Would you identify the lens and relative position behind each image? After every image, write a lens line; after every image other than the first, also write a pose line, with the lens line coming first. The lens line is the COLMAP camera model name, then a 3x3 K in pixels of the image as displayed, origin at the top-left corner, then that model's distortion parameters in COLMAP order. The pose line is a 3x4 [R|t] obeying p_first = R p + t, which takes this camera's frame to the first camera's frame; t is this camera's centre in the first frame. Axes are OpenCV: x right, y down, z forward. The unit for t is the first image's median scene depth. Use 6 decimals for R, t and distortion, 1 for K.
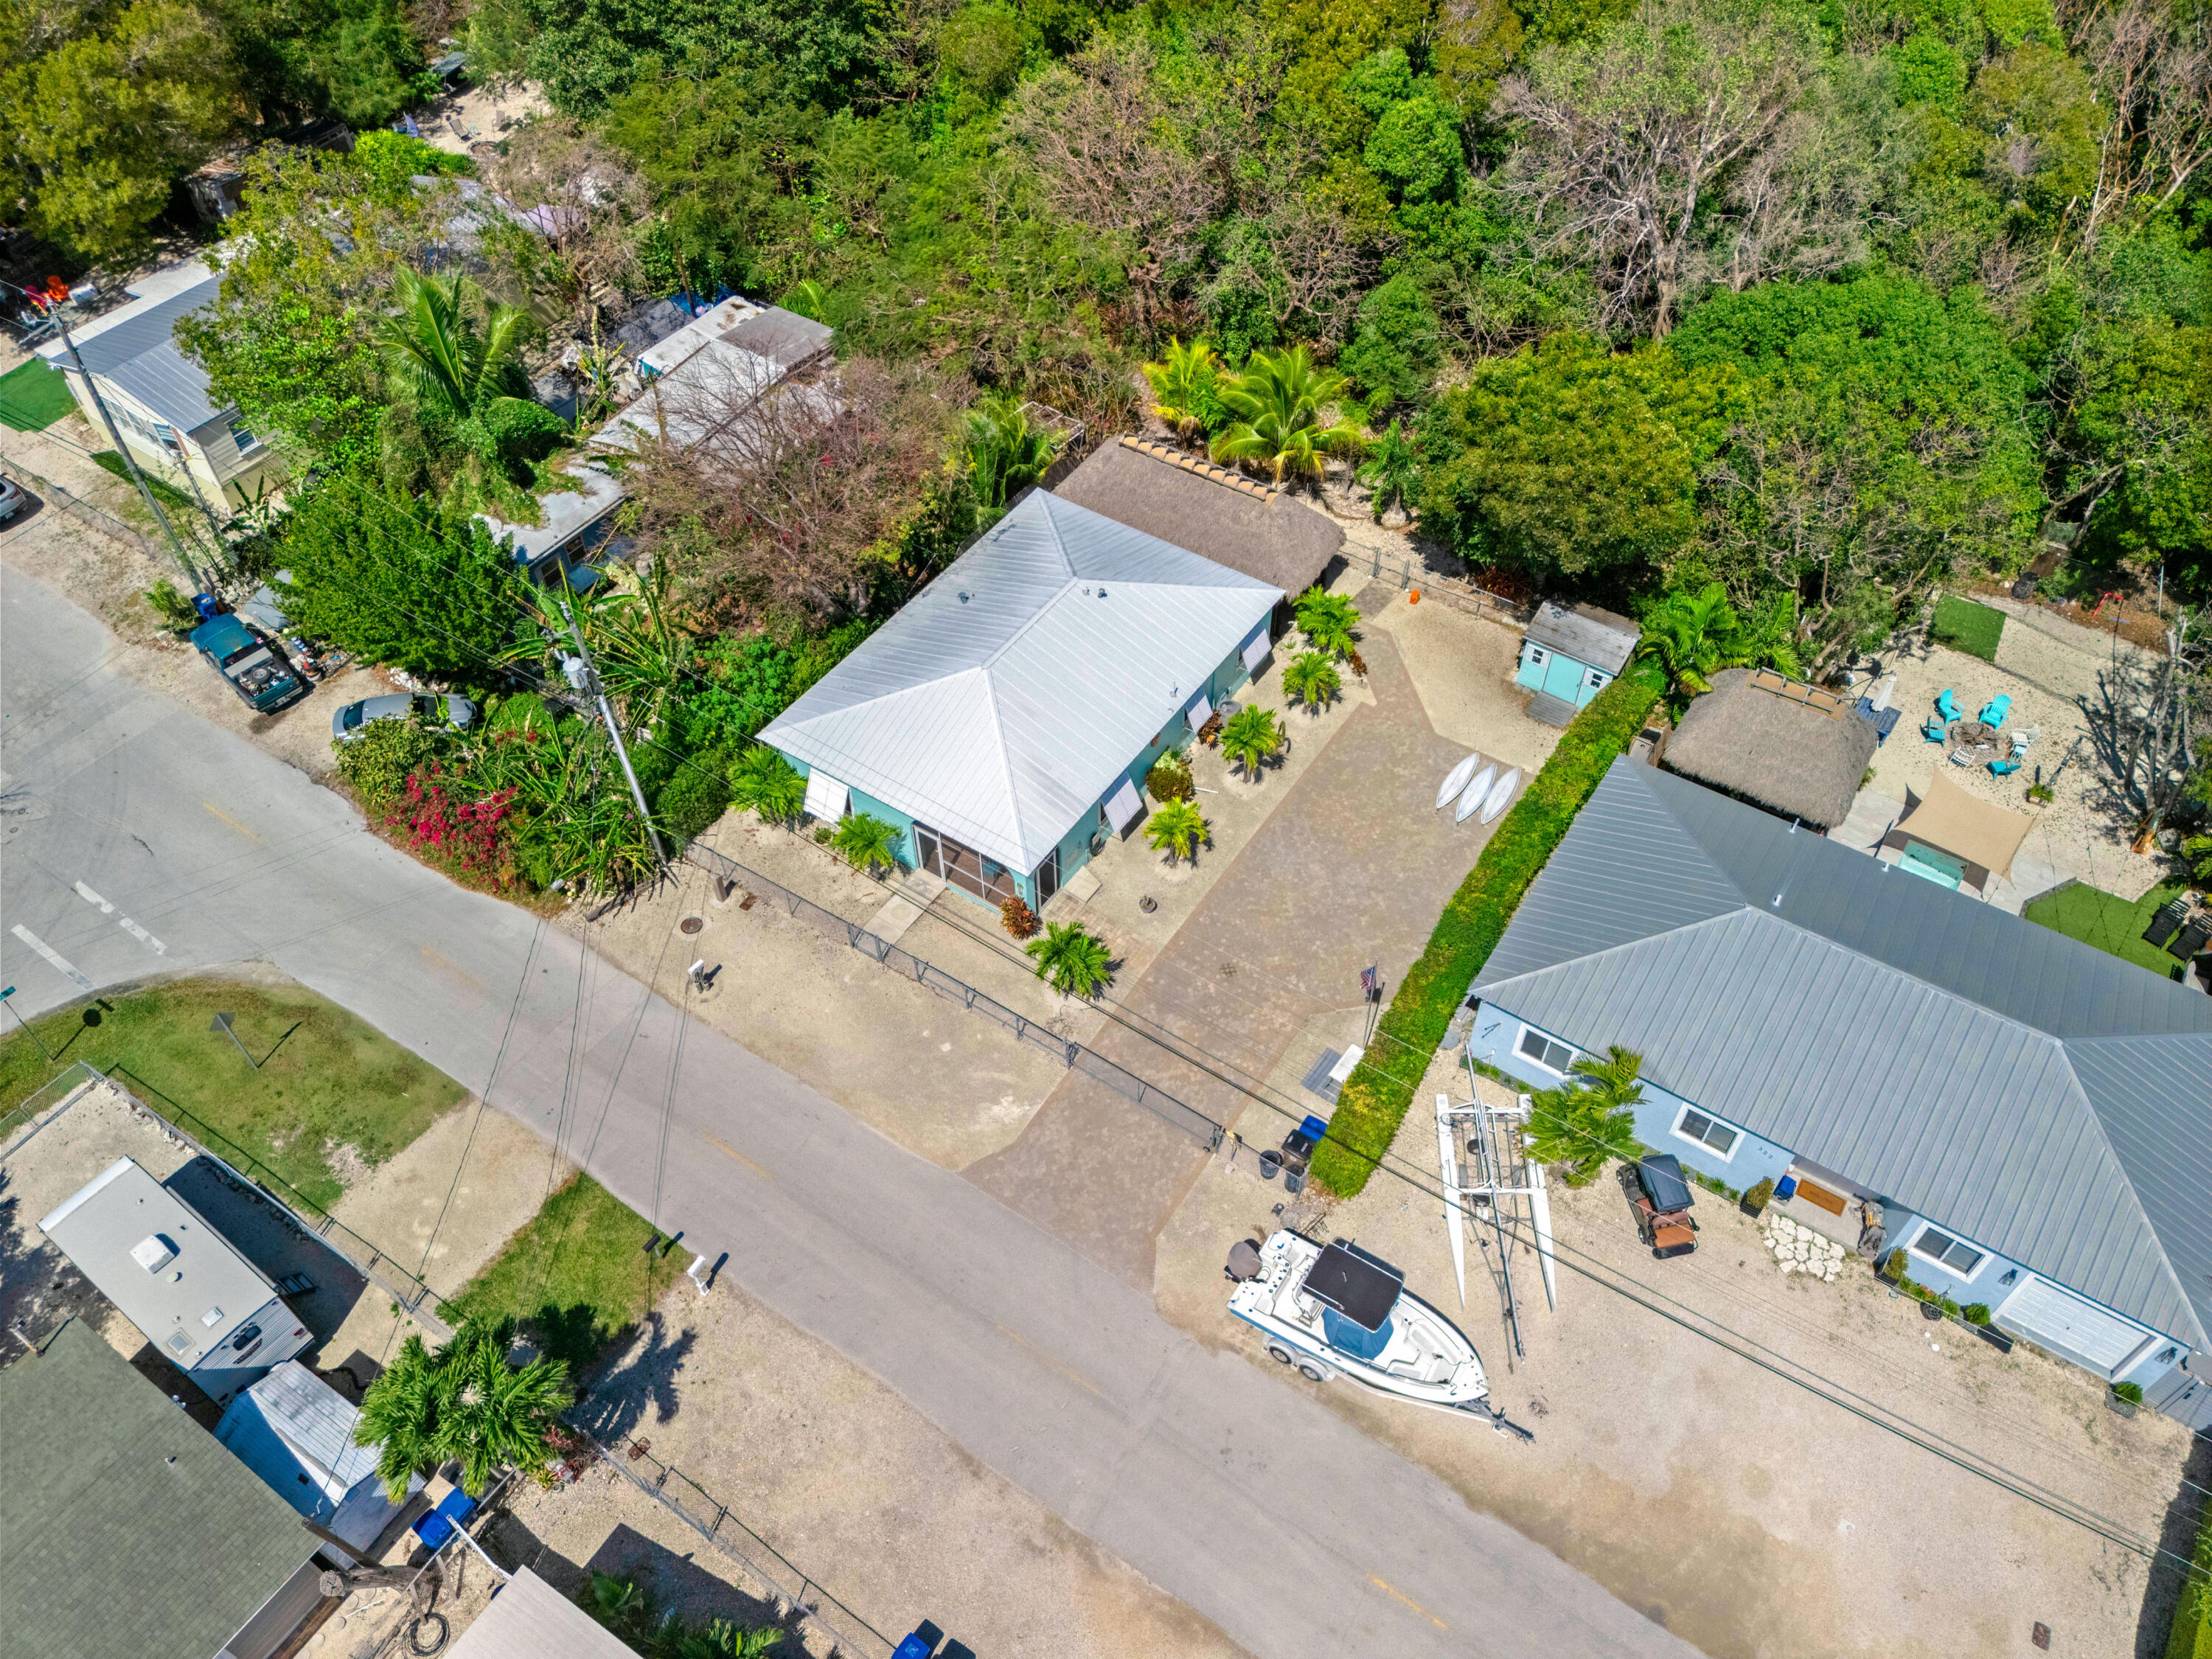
lens RADIAL K [[1642.4, 0, 1106.0], [0, 1642.4, 829.5], [0, 0, 1]] dist [0.052763, -0.041314]
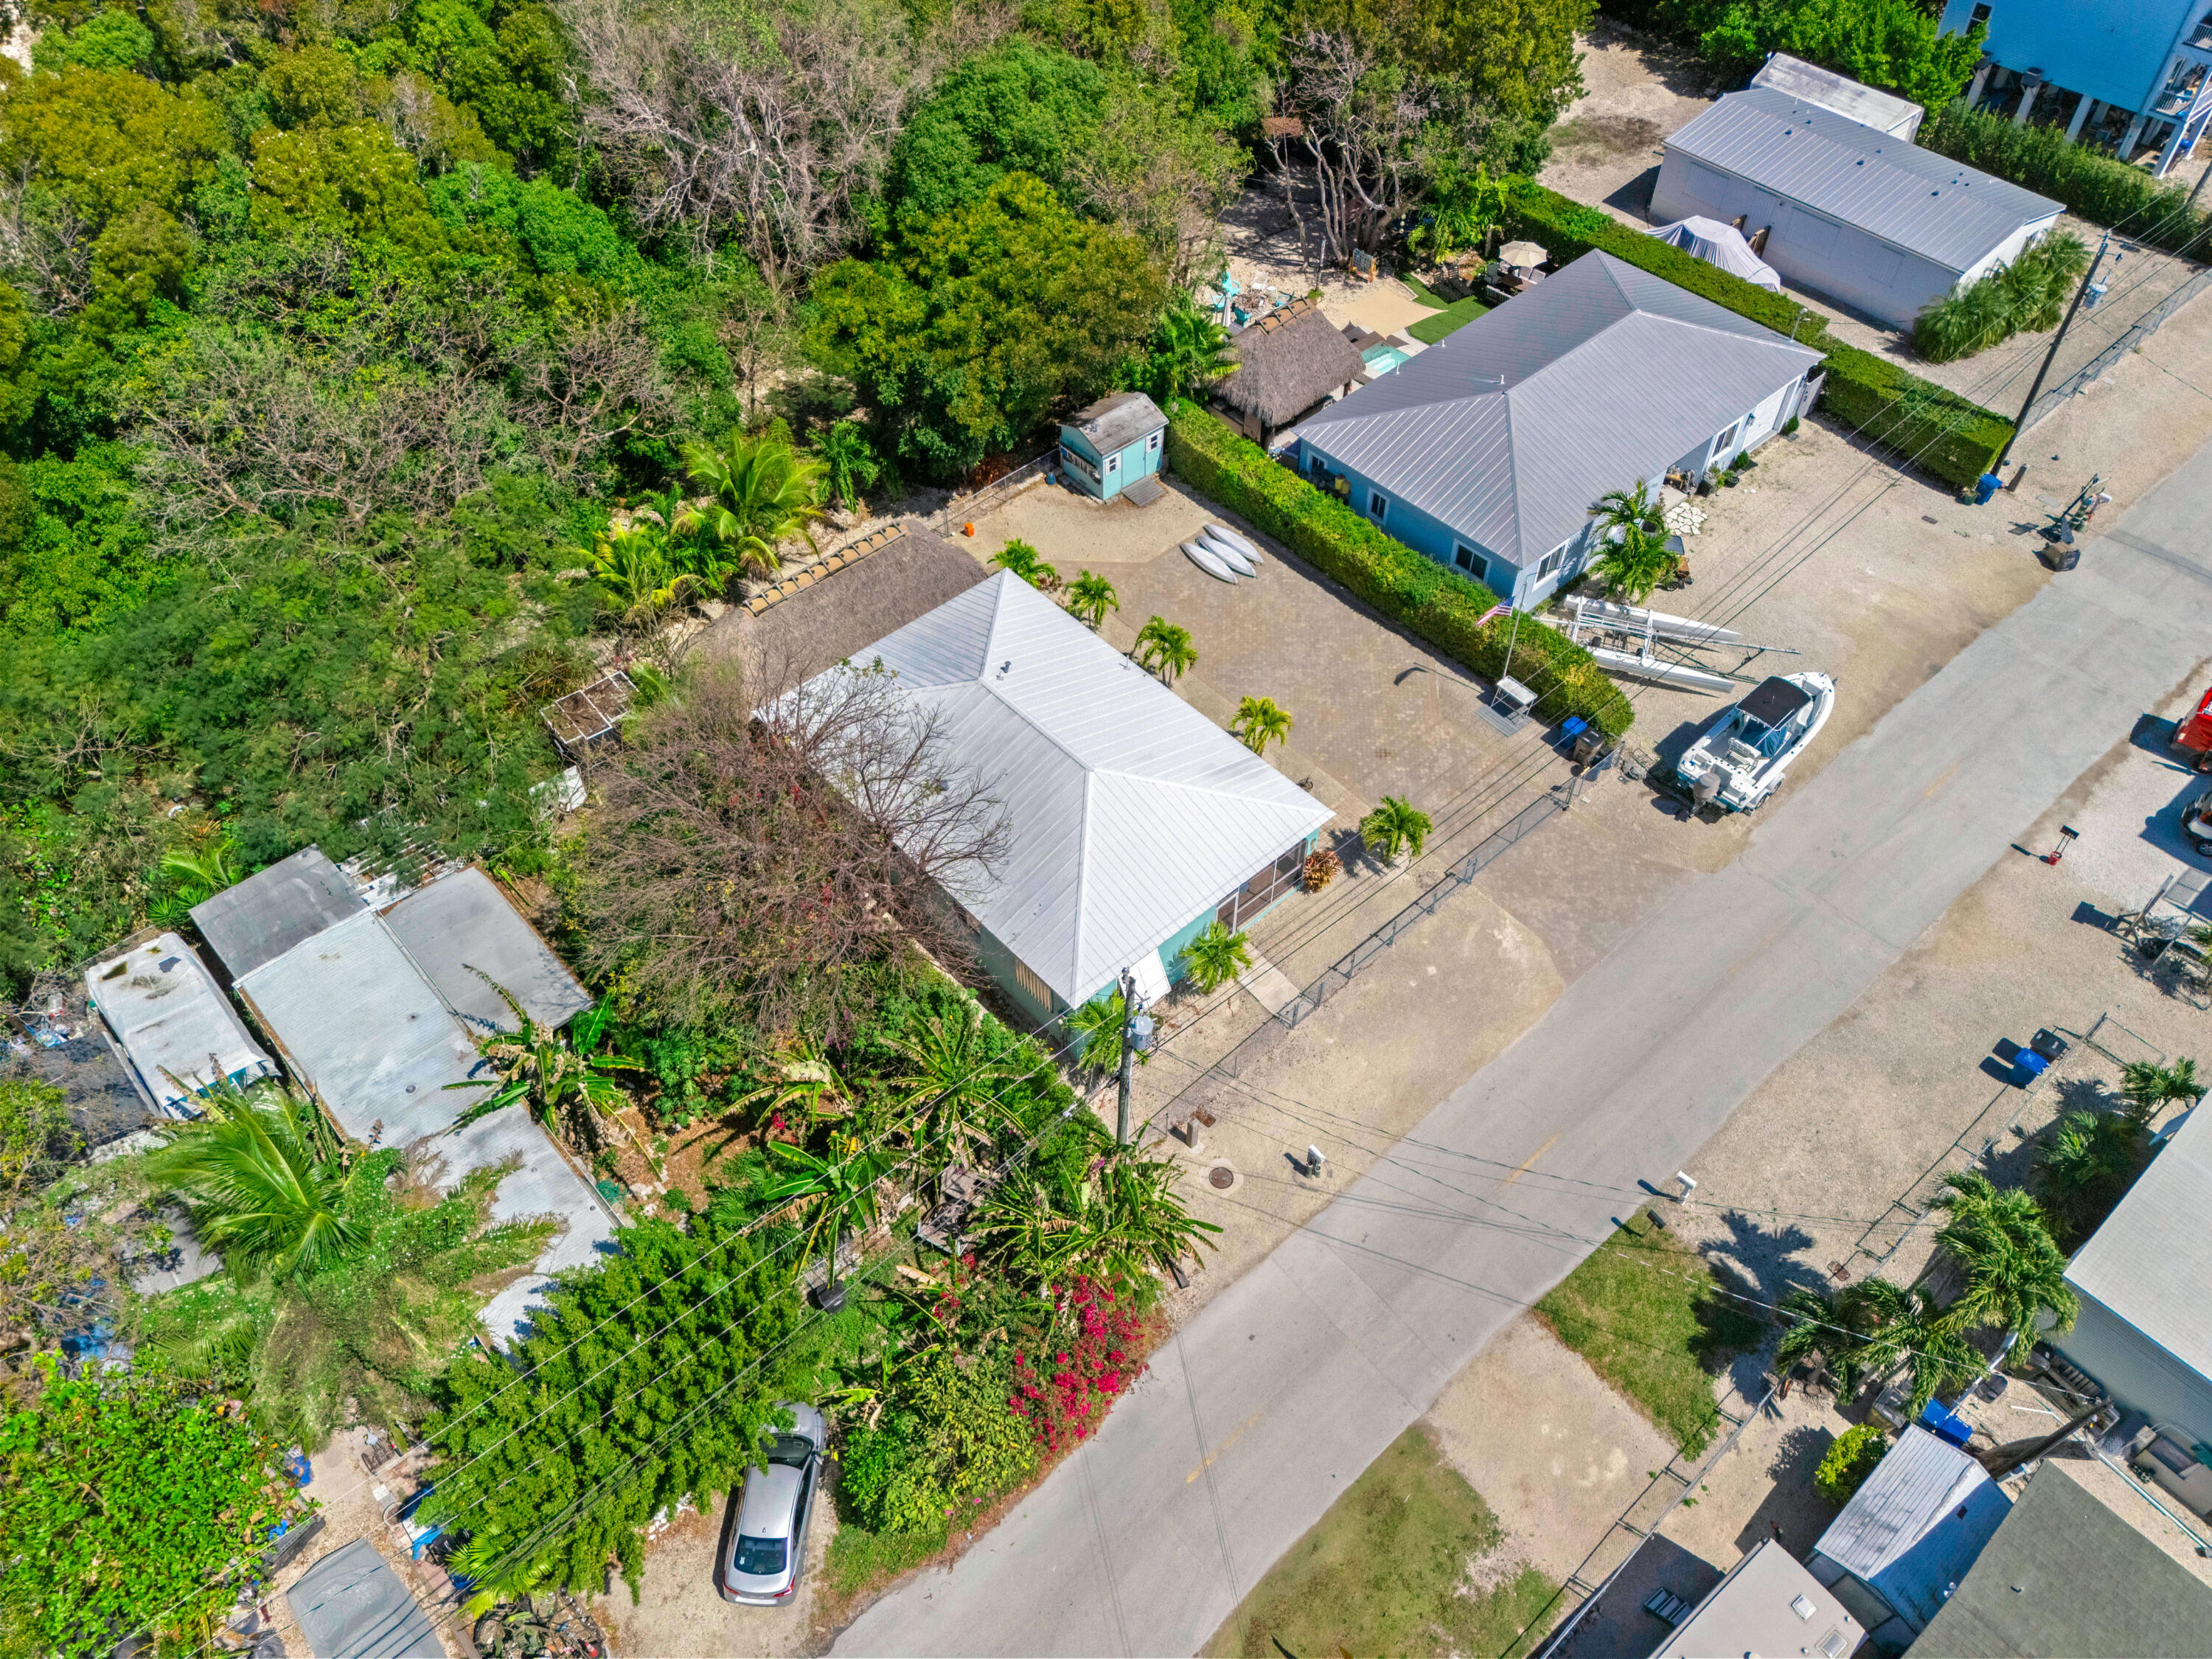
lens RADIAL K [[1642.4, 0, 1106.0], [0, 1642.4, 829.5], [0, 0, 1]] dist [0.052763, -0.041314]
pose [[0.244618, -0.733226, 0.634461, -0.772707], [0.728337, 0.570894, 0.378952, -0.478373], [-0.640068, 0.369403, 0.673687, 0.425973]]
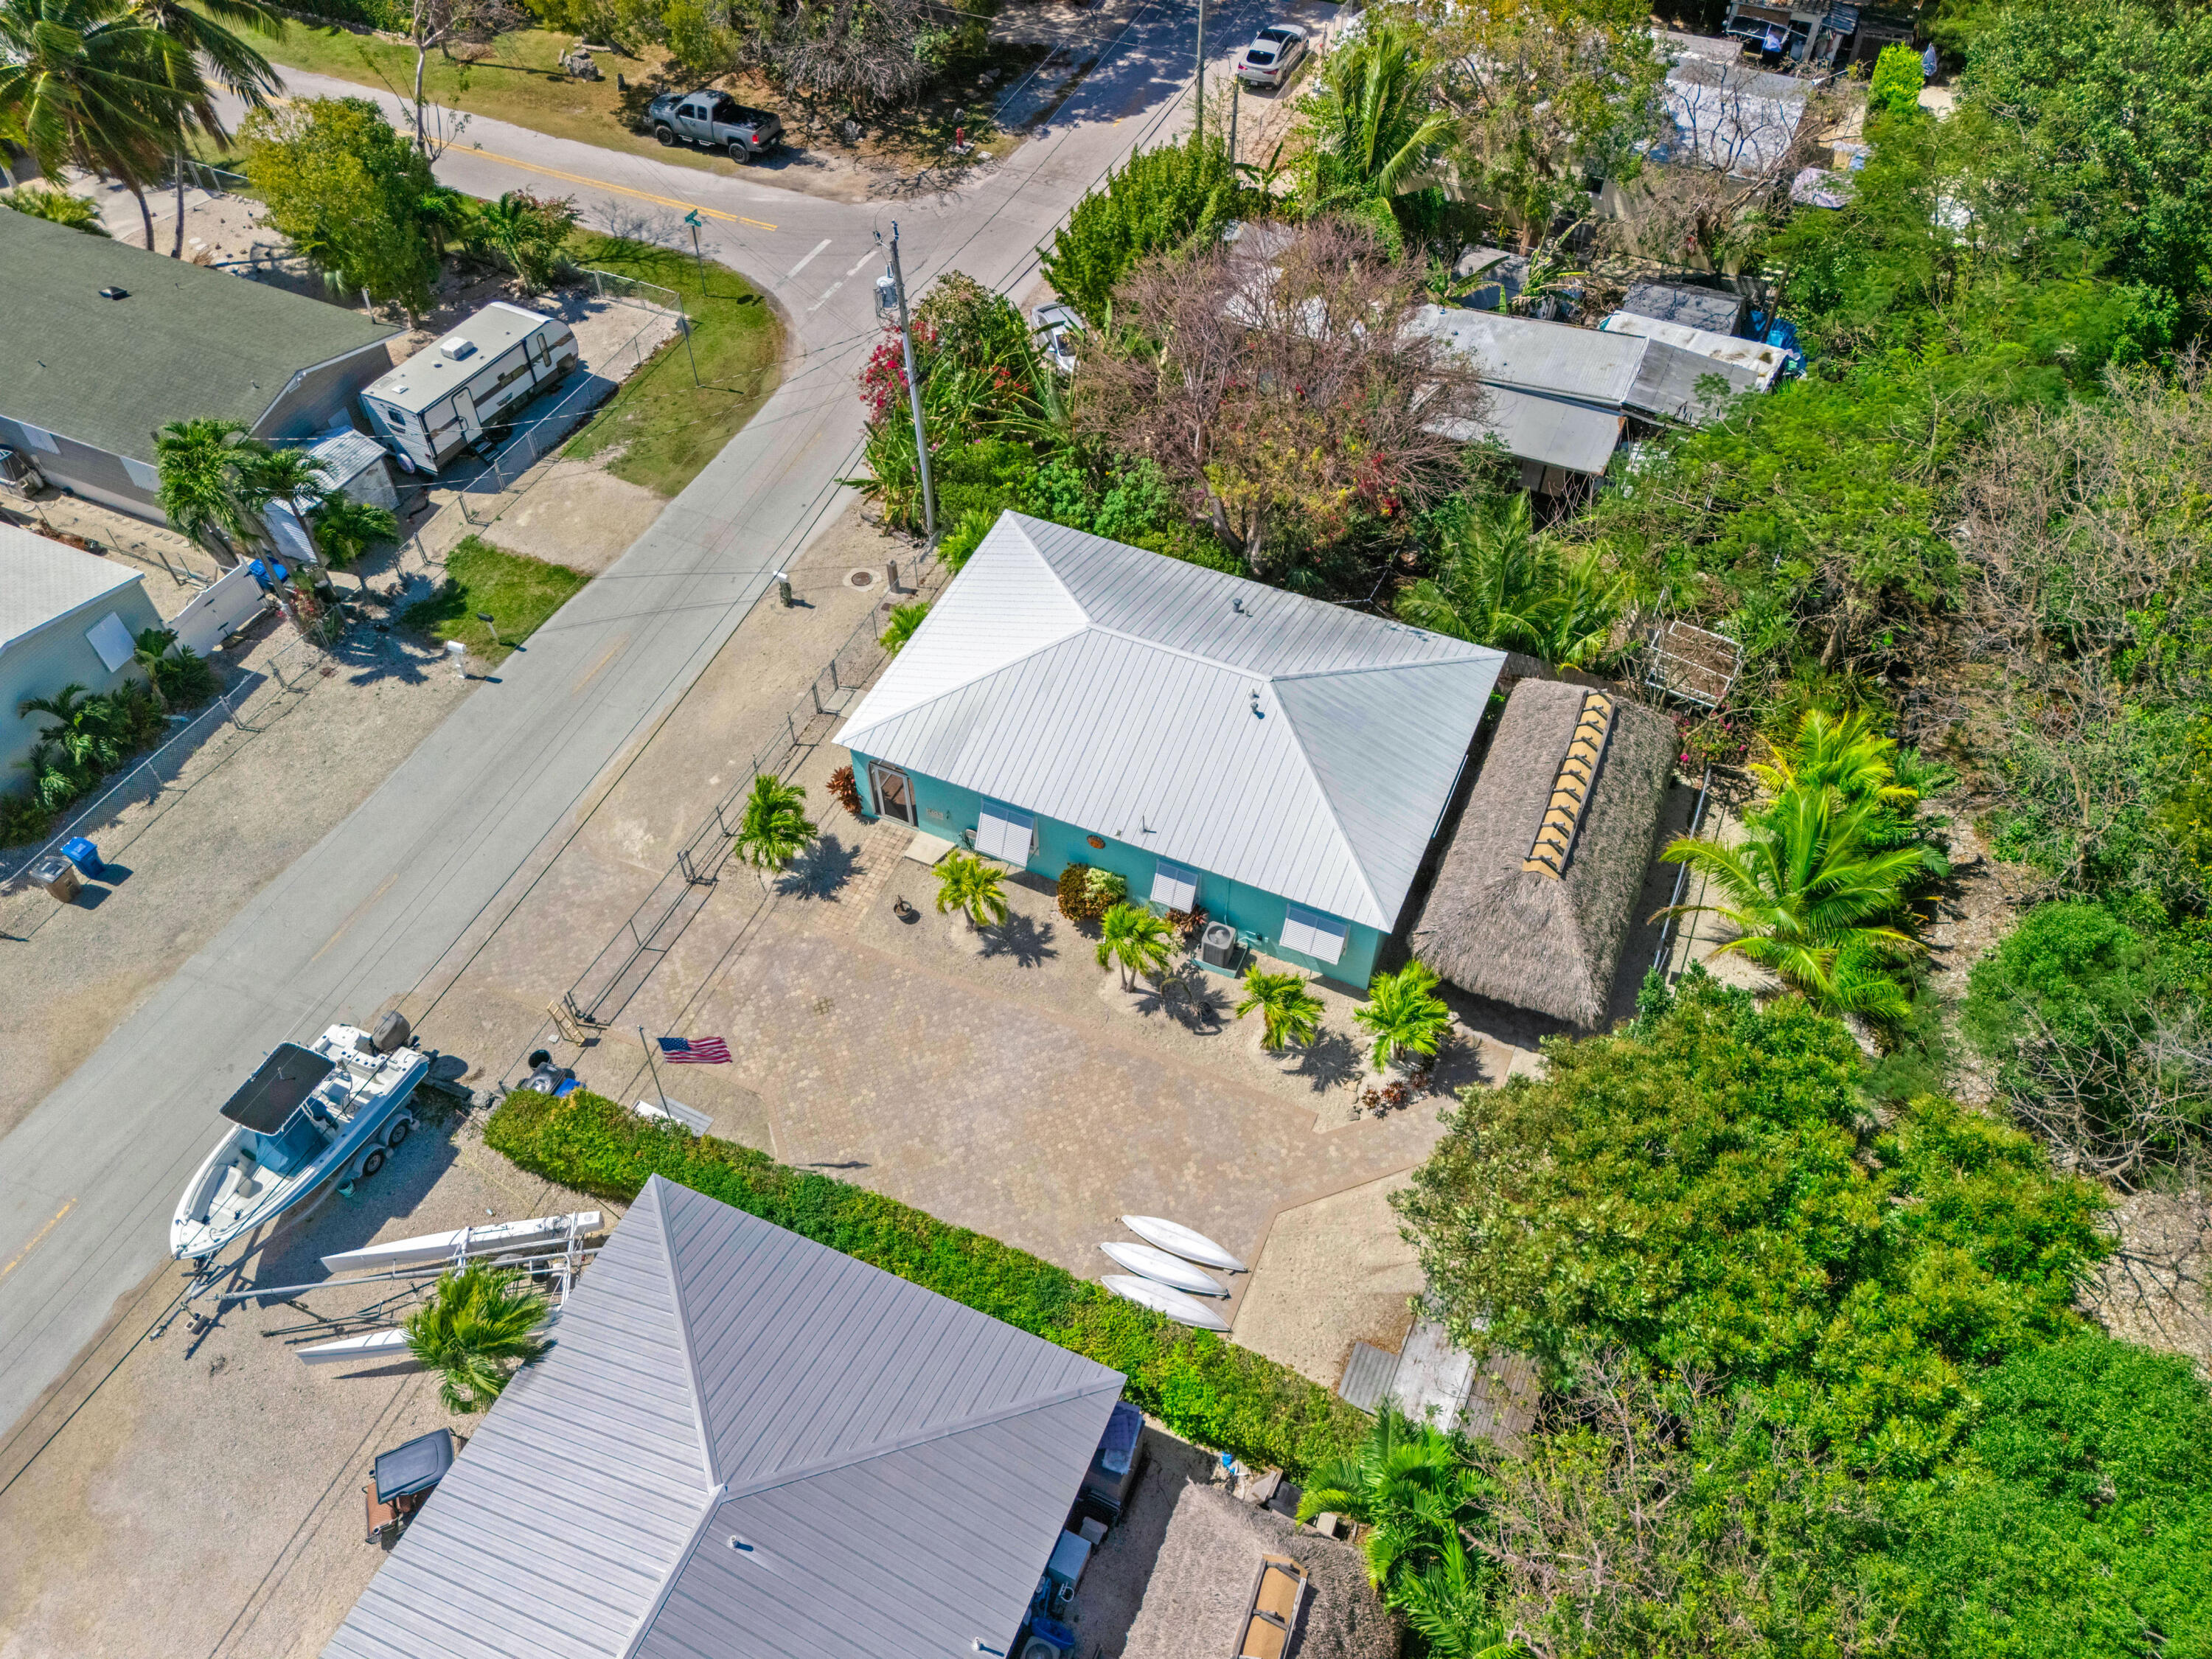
lens RADIAL K [[1642.4, 0, 1106.0], [0, 1642.4, 829.5], [0, 0, 1]] dist [0.052763, -0.041314]
pose [[0.166258, 0.752747, -0.636970, 0.612573], [-0.736776, 0.524151, 0.427114, -0.461106], [0.655377, 0.398293, 0.641750, 0.565941]]
